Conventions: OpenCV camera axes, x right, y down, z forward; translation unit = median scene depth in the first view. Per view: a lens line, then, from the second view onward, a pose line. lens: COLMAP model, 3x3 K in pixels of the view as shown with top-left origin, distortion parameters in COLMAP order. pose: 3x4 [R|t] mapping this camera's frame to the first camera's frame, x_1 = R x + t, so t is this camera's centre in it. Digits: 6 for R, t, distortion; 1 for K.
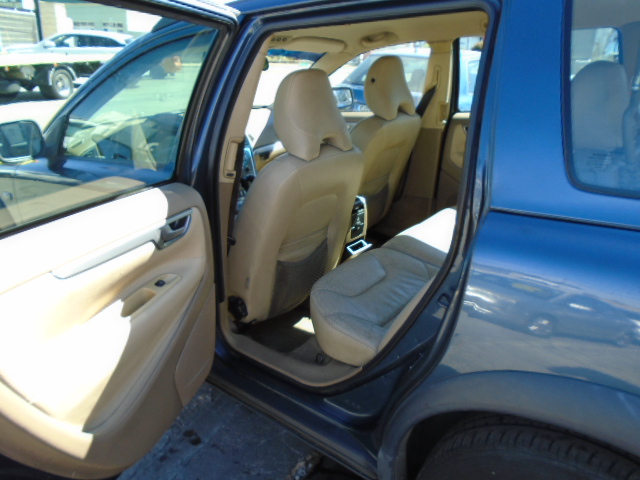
lens RADIAL K [[494.4, 0, 320.0], [0, 494.4, 240.0], [0, 0, 1]] dist [-0.005085, -0.000525]
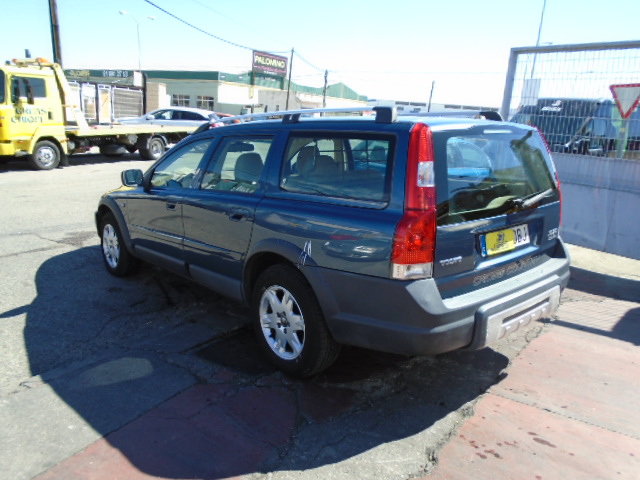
lens RADIAL K [[496.8, 0, 318.7], [0, 496.8, 236.3], [0, 0, 1]] dist [-0.001093, -0.001618]
pose [[0.987957, 0.055988, -0.144244, 0.089931], [-0.075408, 0.988257, -0.132894, 0.047274], [0.135110, 0.142171, 0.980578, -0.169121]]
